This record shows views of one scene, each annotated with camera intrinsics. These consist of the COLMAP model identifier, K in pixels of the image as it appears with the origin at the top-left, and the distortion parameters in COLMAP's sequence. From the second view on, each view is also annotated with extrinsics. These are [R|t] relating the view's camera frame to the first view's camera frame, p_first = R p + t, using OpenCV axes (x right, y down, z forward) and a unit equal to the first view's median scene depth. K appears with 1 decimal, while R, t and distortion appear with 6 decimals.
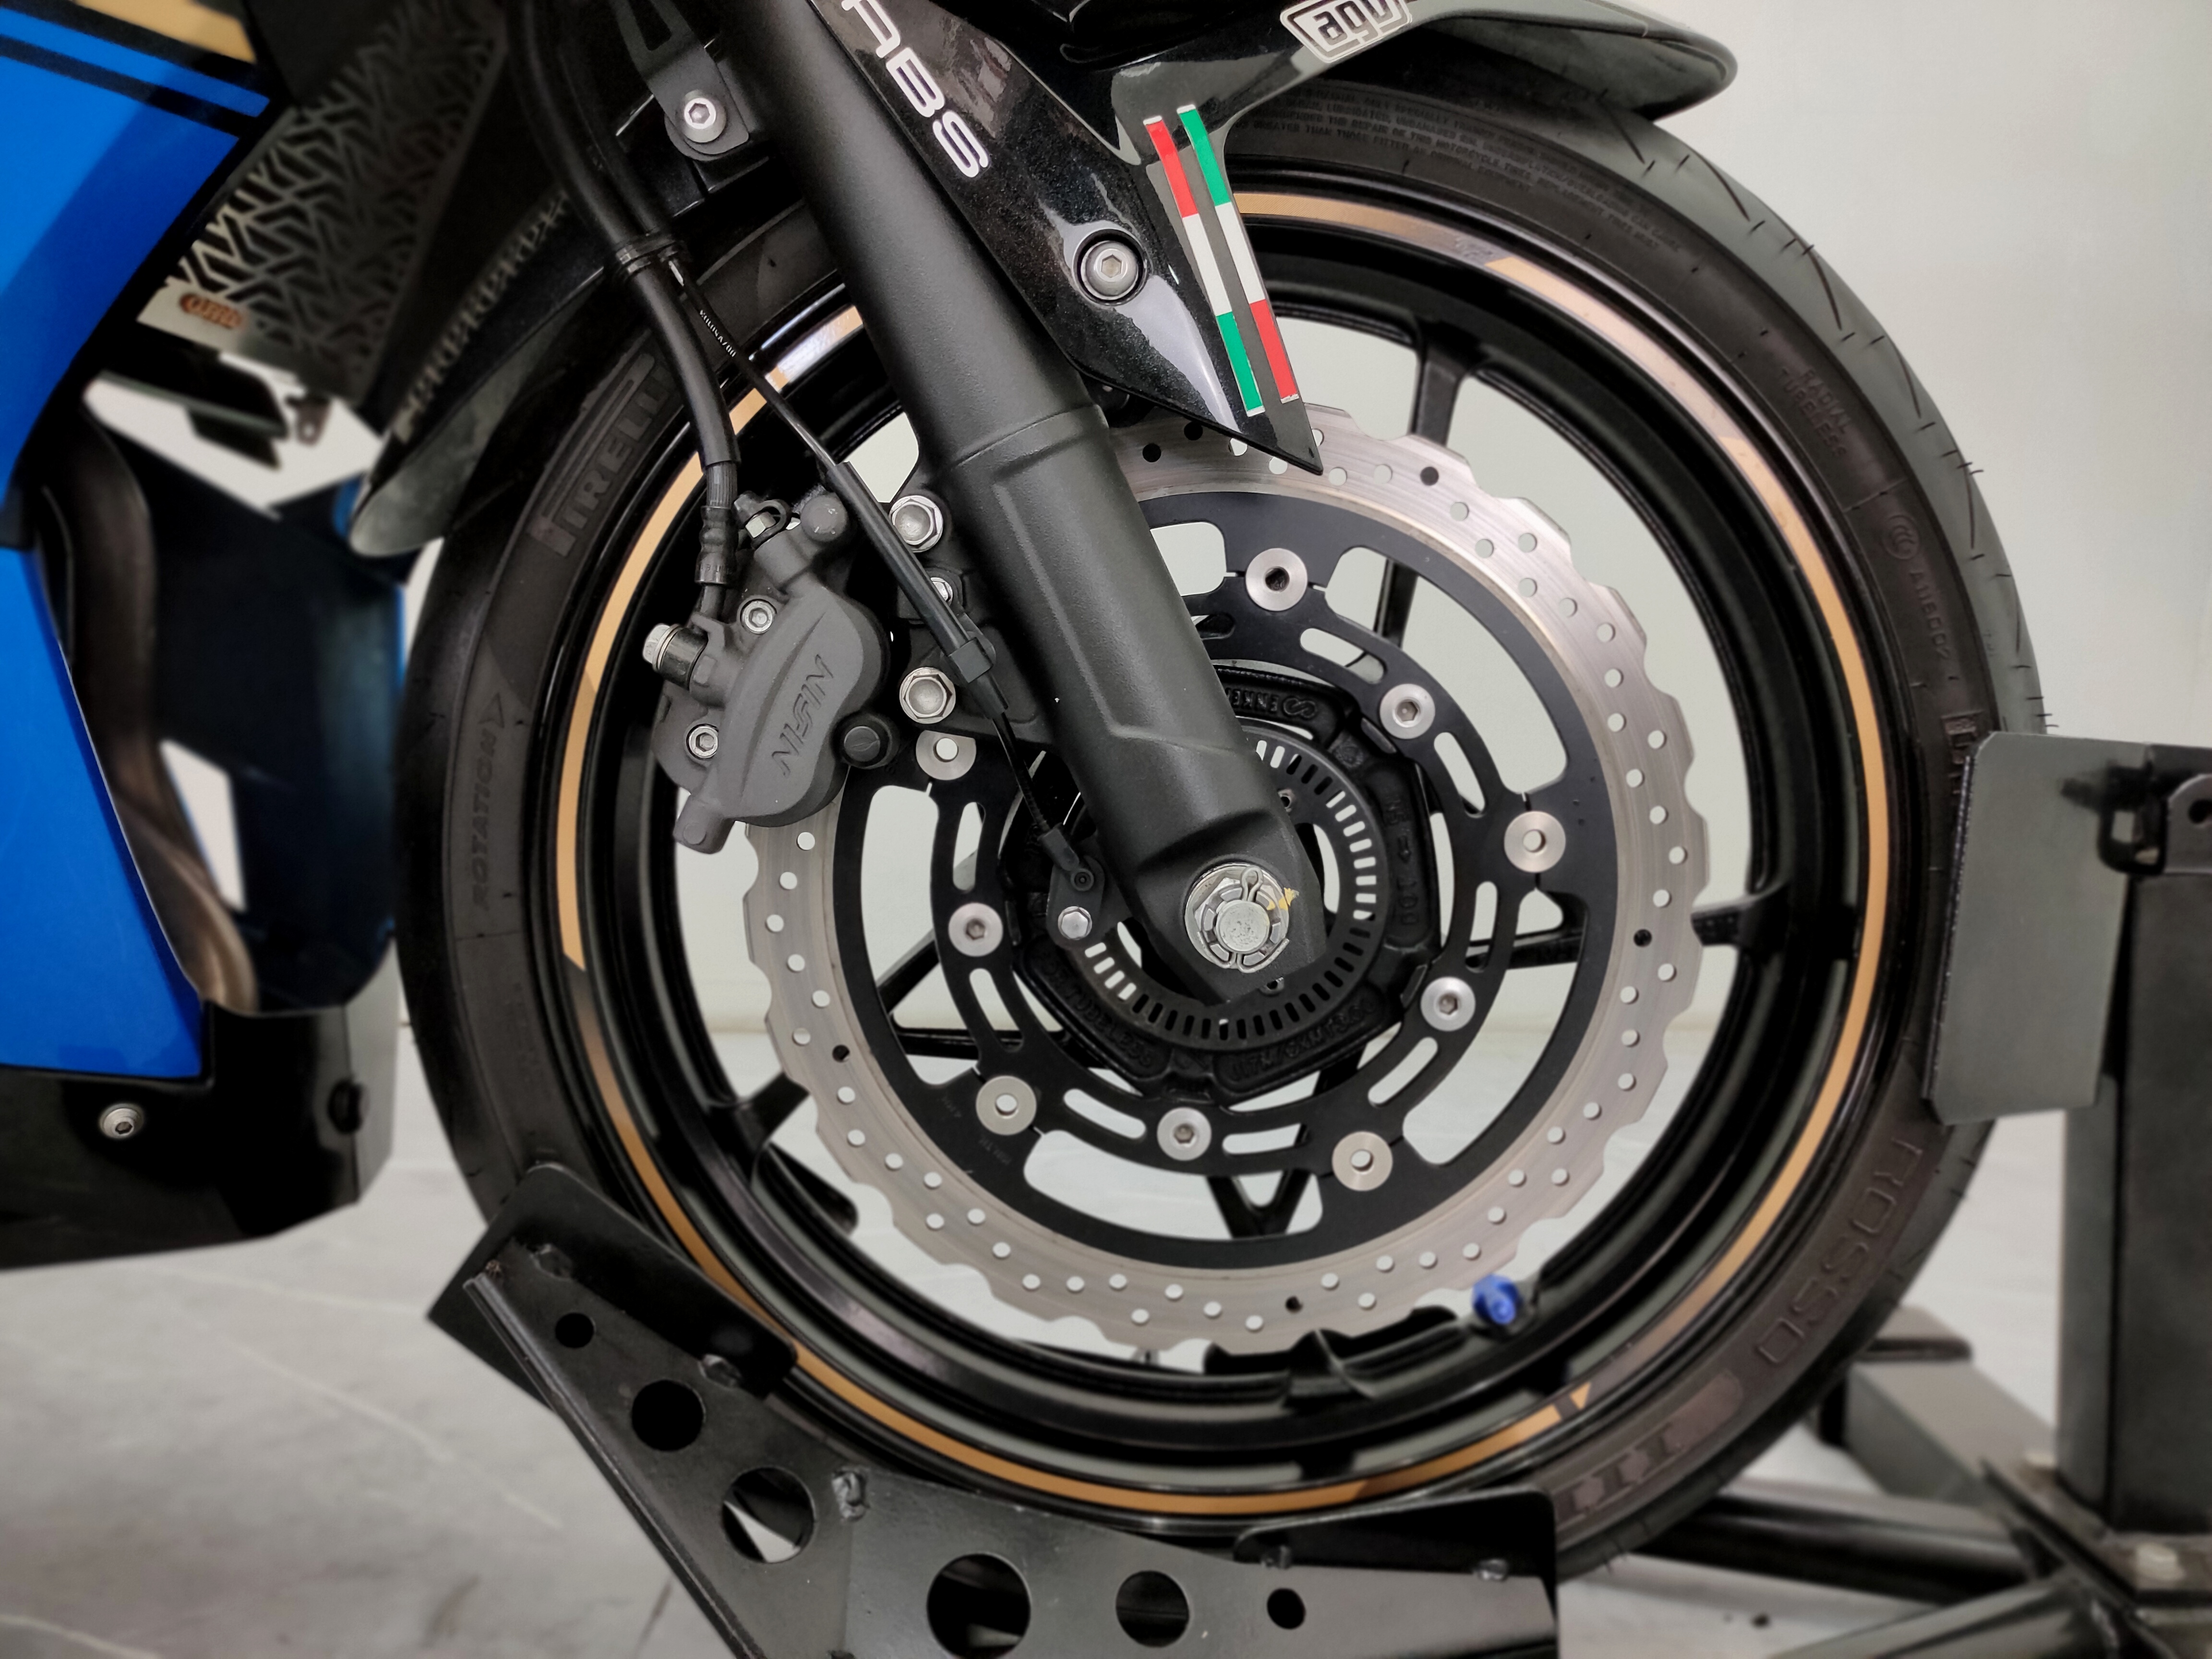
lens RADIAL K [[1727.5, 0, 1113.9], [0, 1727.5, 825.9], [0, 0, 1]] dist [0.018869, -0.006406]
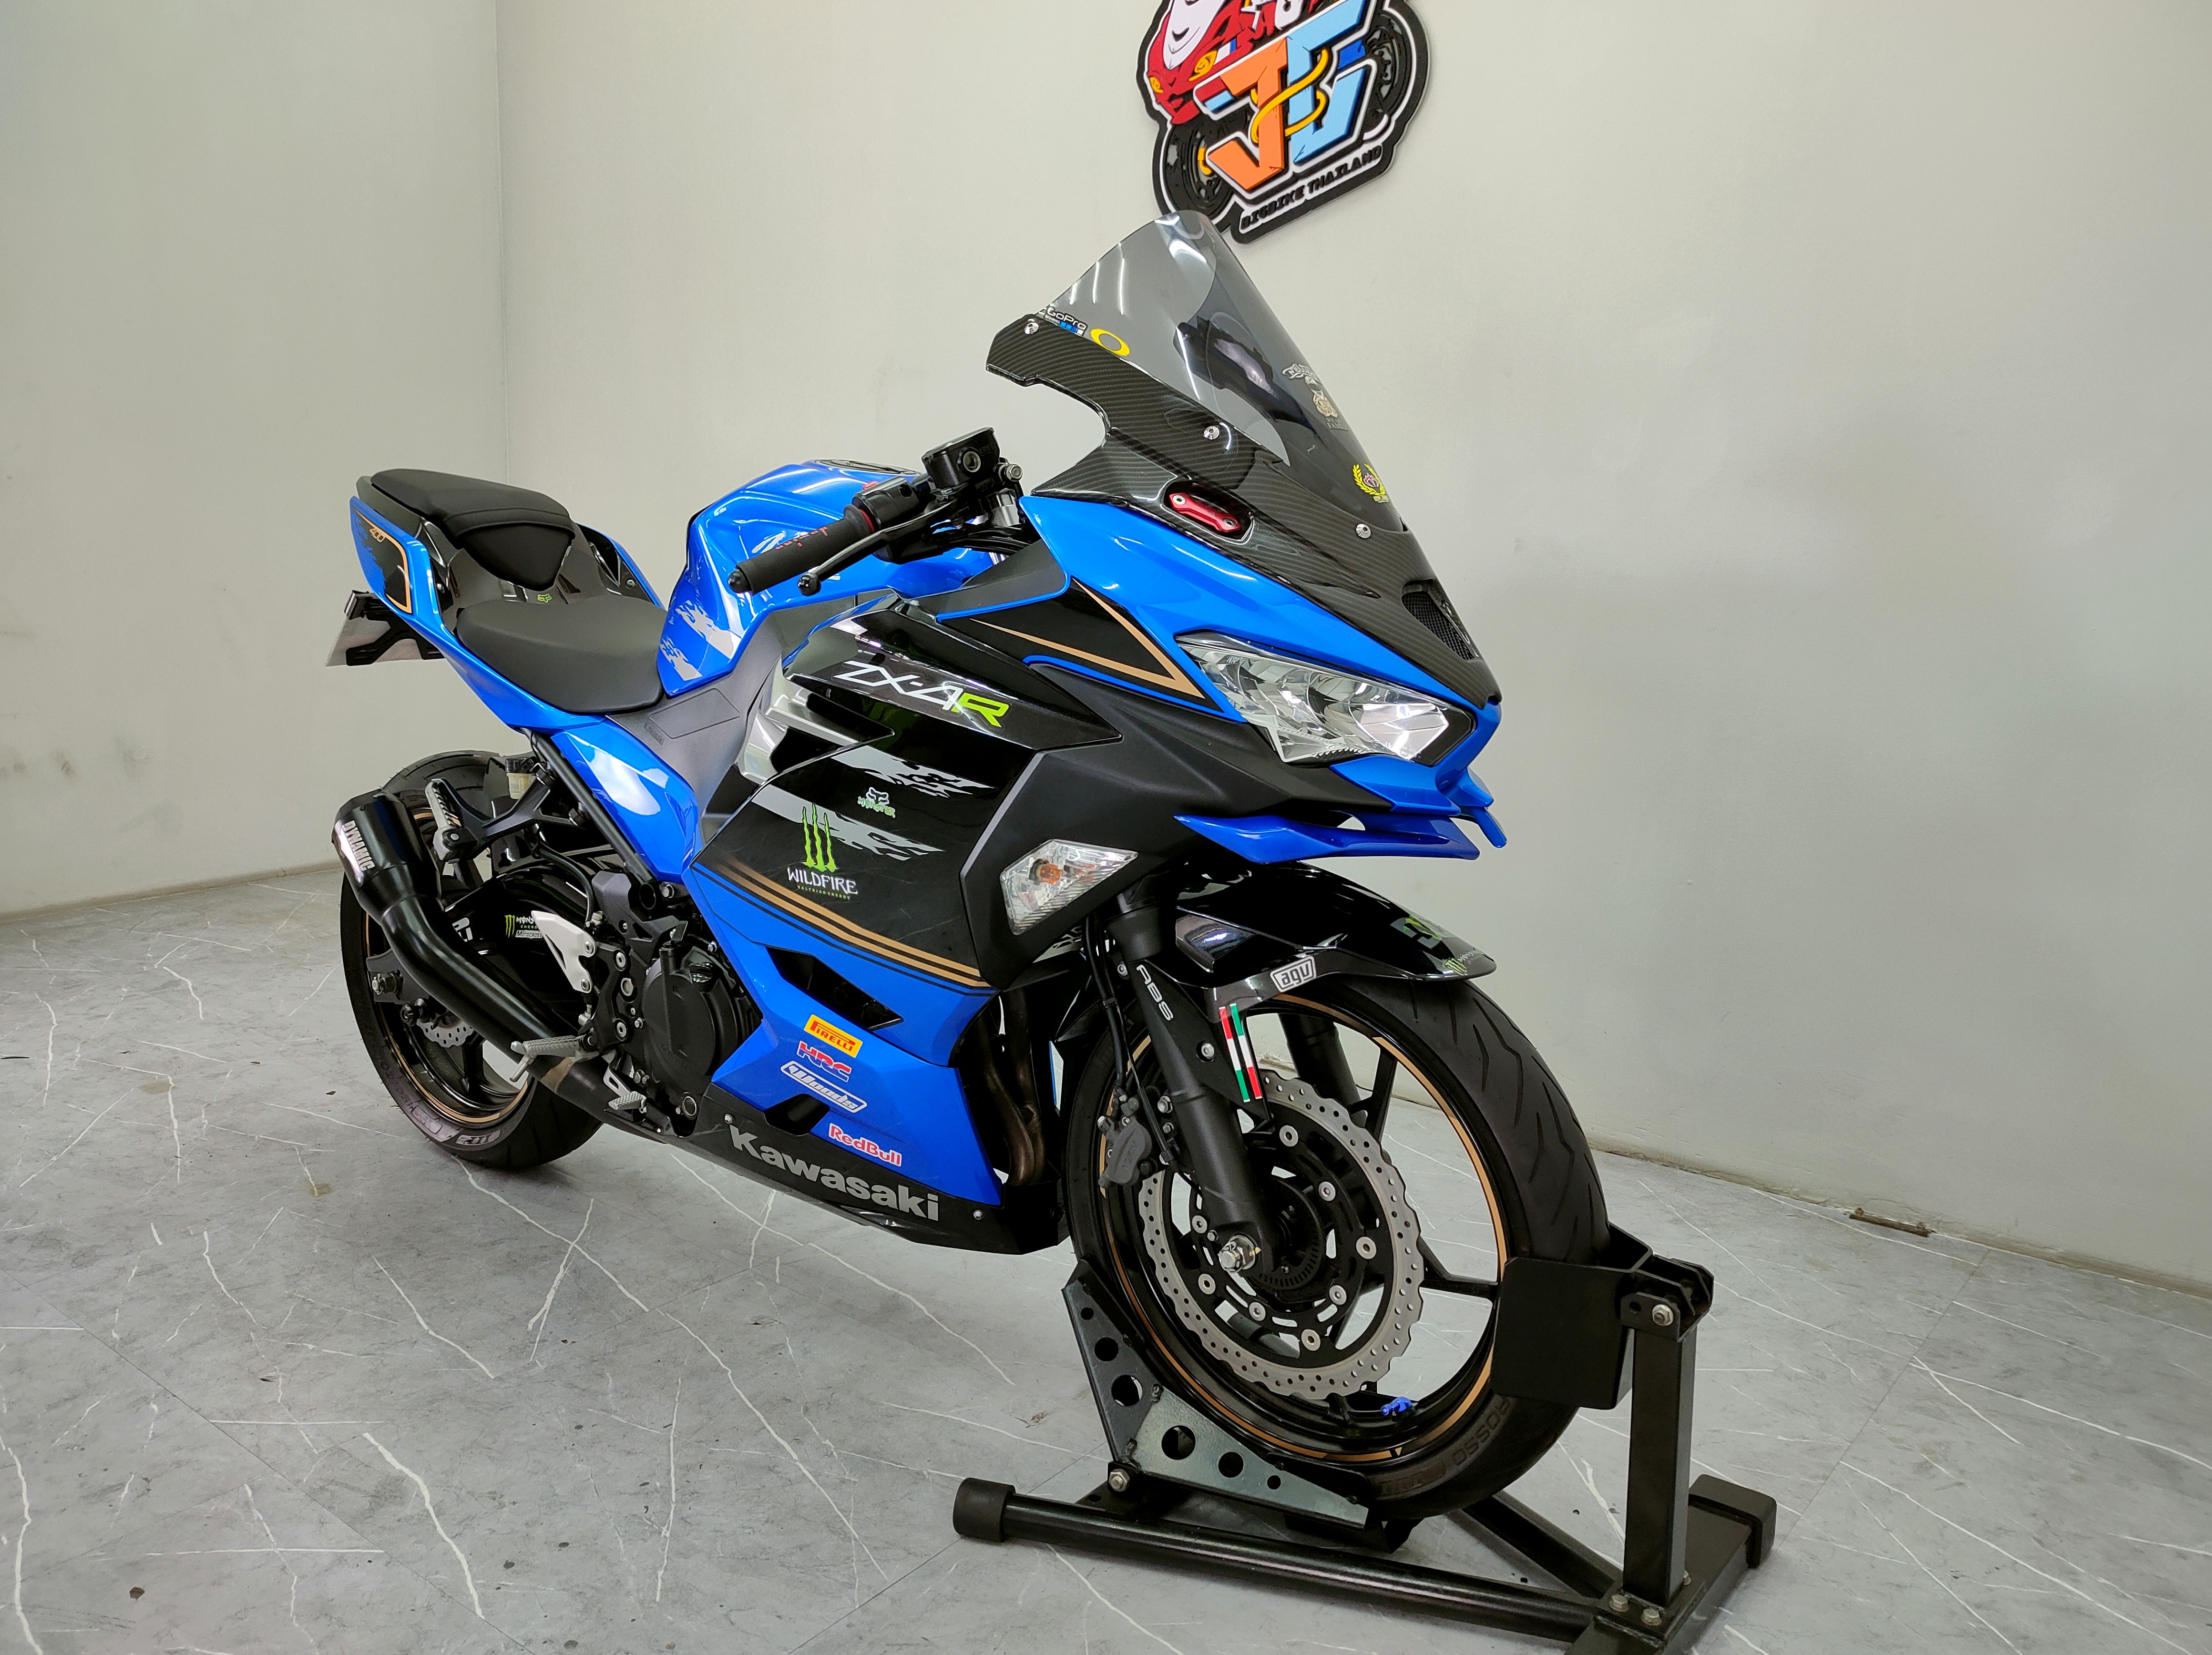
lens RADIAL K [[1727.4, 0, 1091.3], [0, 1727.4, 824.5], [0, 0, 1]] dist [0.018869, -0.006406]
pose [[0.777983, 0.122311, -0.616265, 1.491906], [-0.073701, 0.991862, 0.103815, -0.898094], [0.623948, -0.035347, 0.780666, -1.378845]]
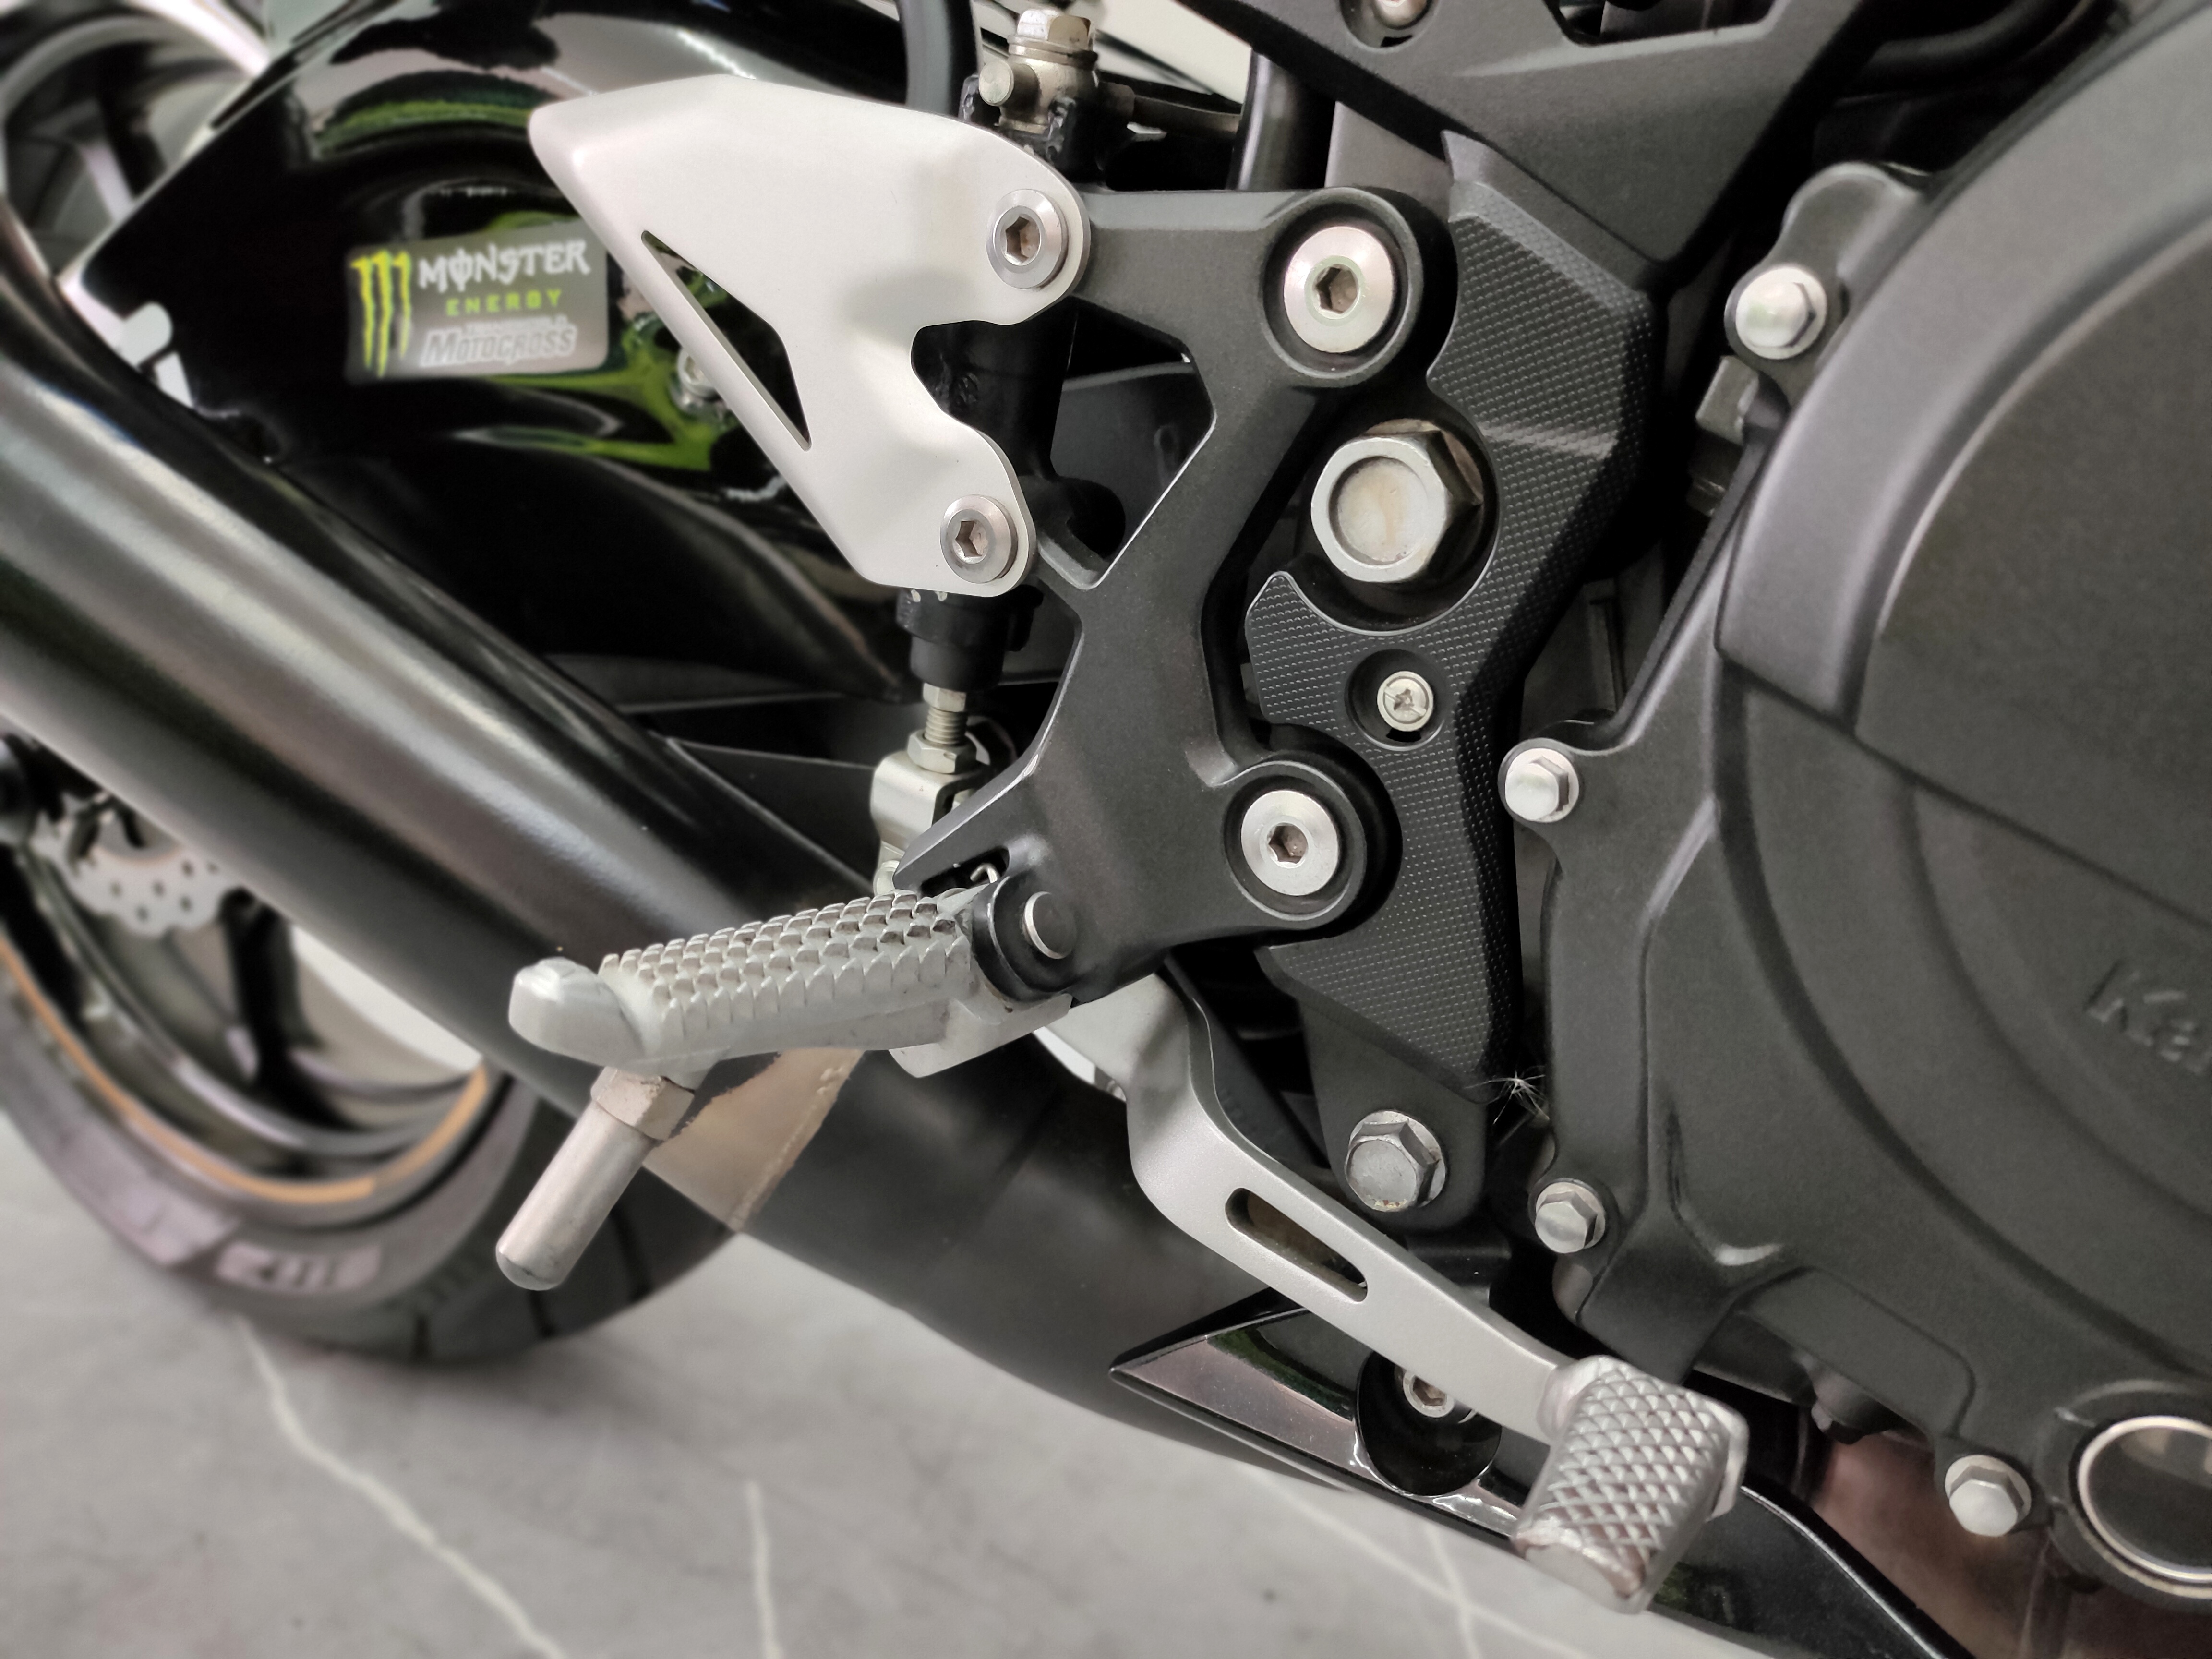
lens RADIAL K [[1727.5, 0, 1112.3], [0, 1727.5, 812.8], [0, 0, 1]] dist [0.018869, -0.006406]
pose [[0.831365, 0.165880, -0.530393, -1.234949], [-0.071634, 0.978438, 0.193722, -0.123647], [0.551091, -0.123059, 0.825321, 0.384482]]
